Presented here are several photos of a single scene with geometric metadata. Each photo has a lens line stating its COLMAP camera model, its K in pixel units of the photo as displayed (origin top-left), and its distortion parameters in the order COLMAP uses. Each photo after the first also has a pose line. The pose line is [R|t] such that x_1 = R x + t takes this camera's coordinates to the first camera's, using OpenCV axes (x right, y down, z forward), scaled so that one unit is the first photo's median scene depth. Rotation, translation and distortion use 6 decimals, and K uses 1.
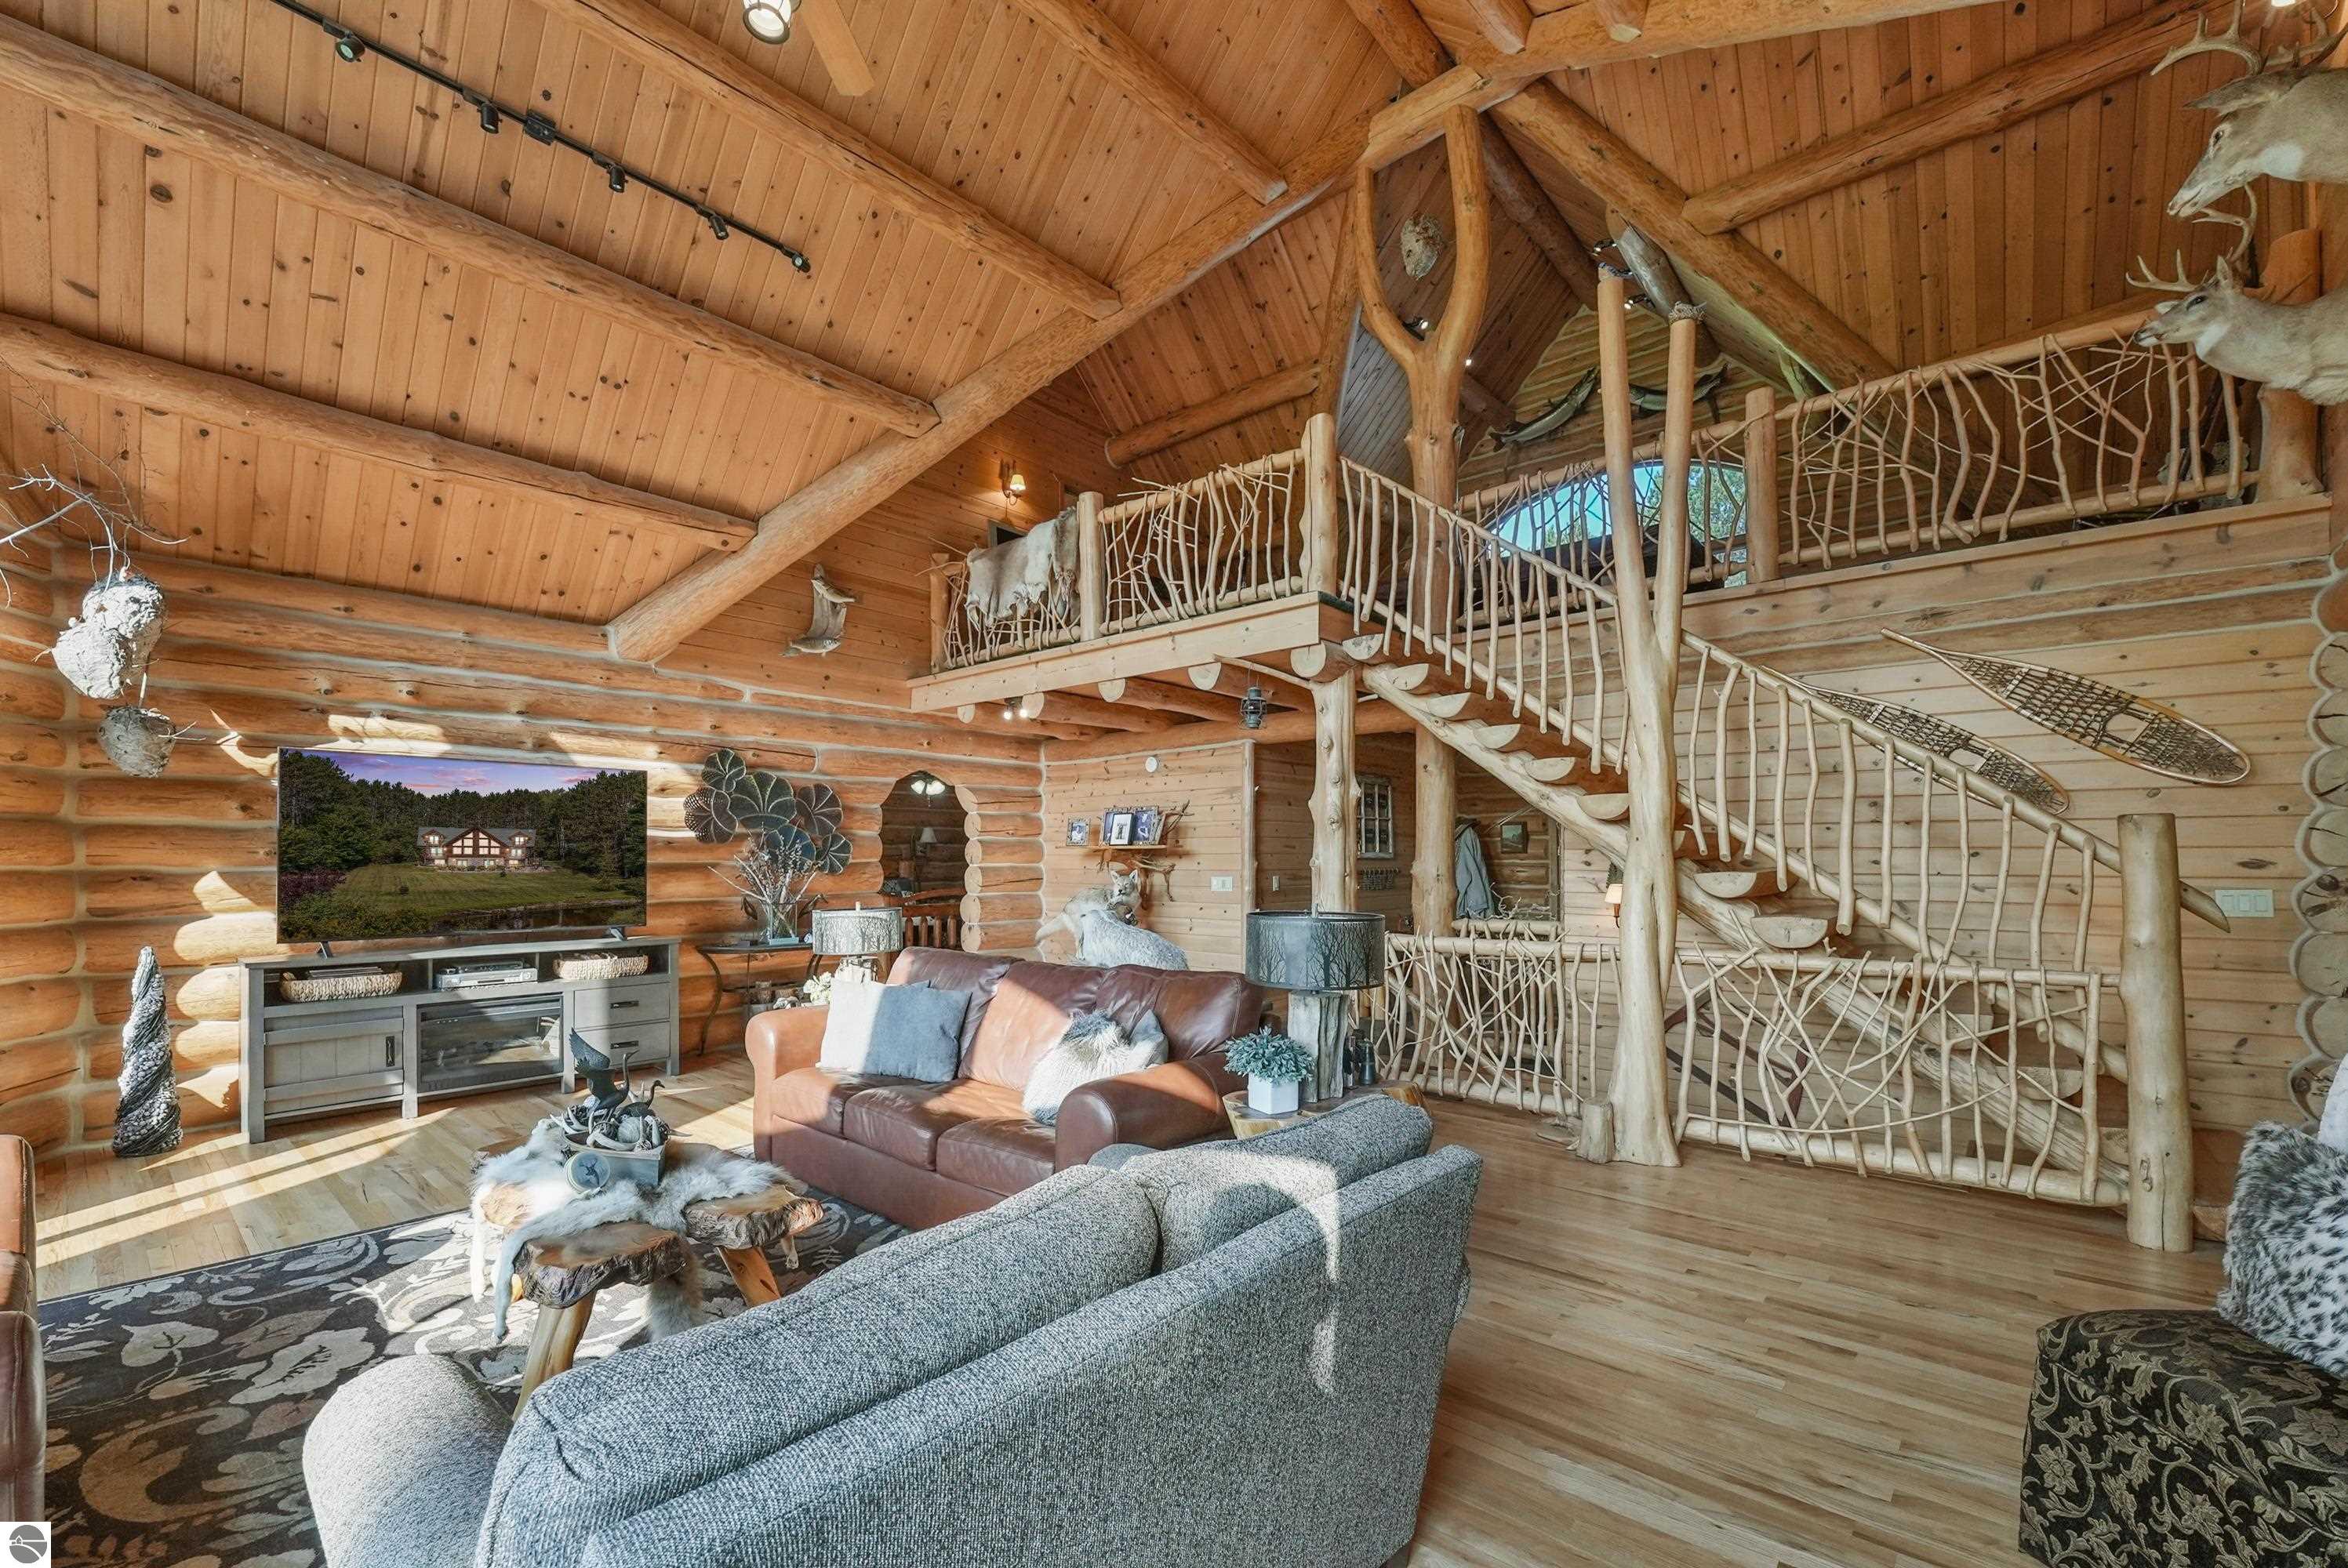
lens RADIAL K [[956.4, 0, 1158.2], [0, 956.4, 840.1], [0, 0, 1]] dist [0.003927, 0.000036]
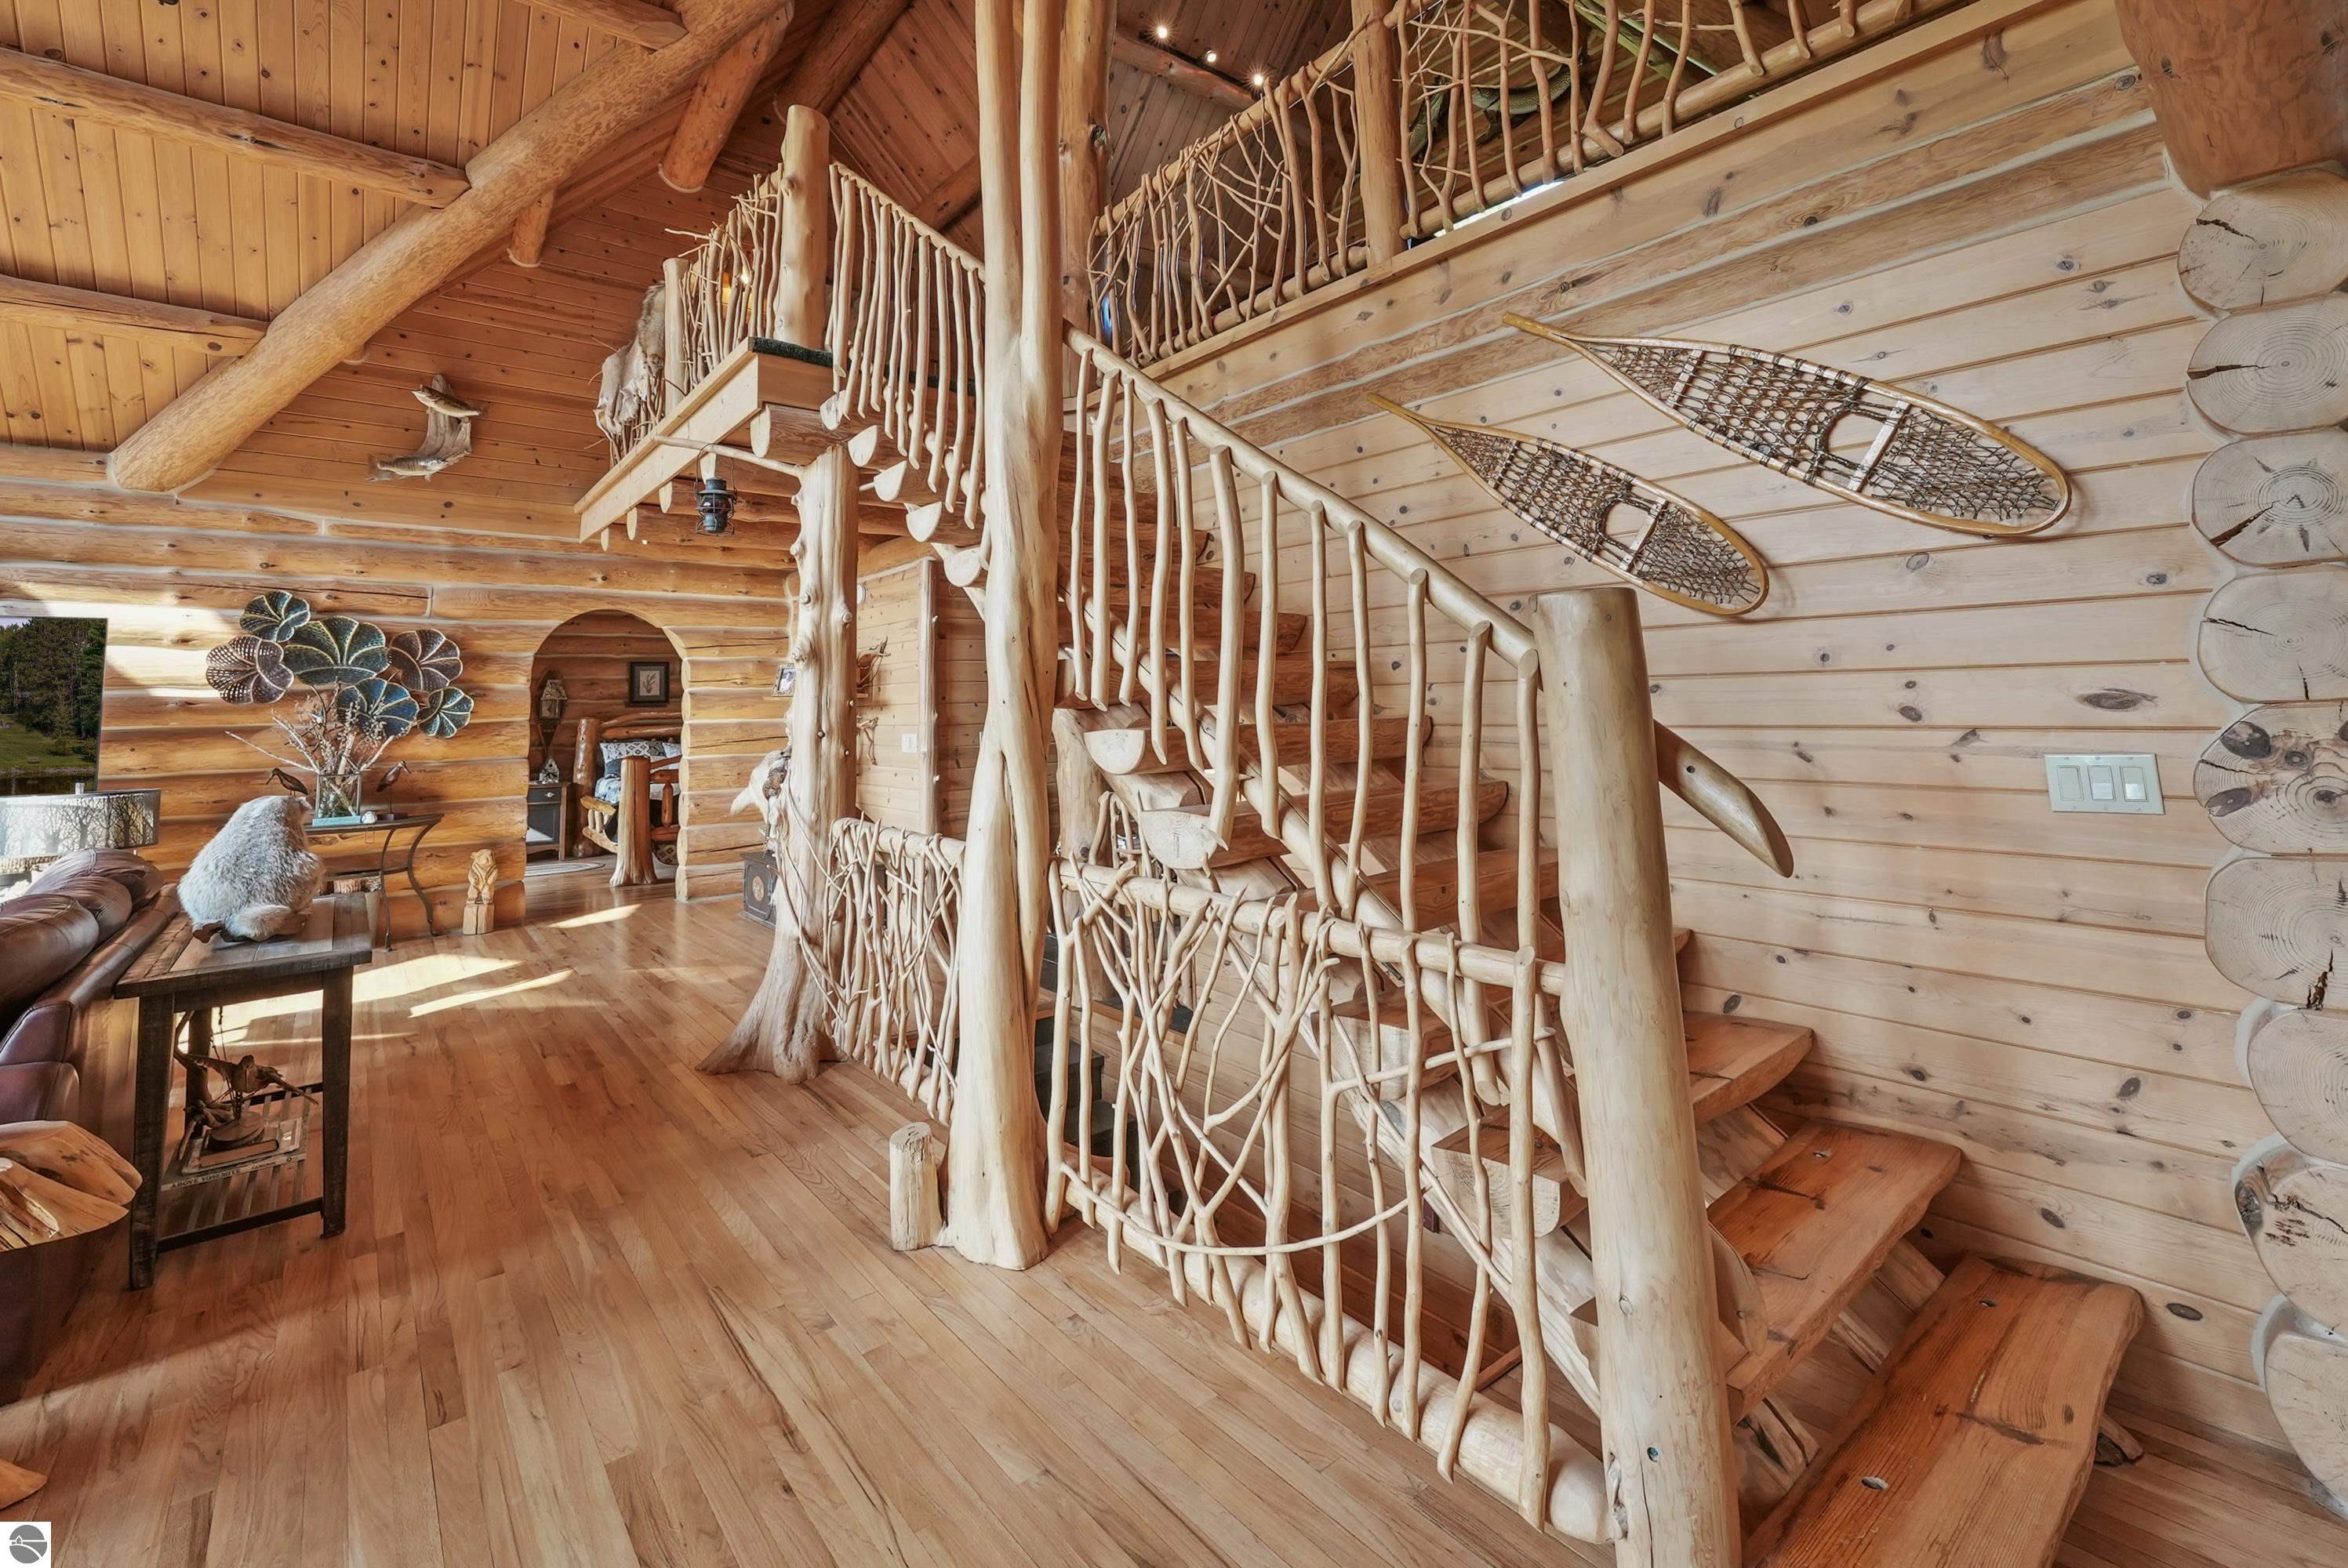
lens RADIAL K [[956.4, 0, 1204.4], [0, 956.4, 606.4], [0, 0, 1]] dist [0.003927, 0.000036]
pose [[0.988103, -0.033485, -0.150105, 0.534799], [0.021311, 0.996405, -0.081990, 0.006062], [0.152311, 0.077816, 0.985264, 0.321416]]
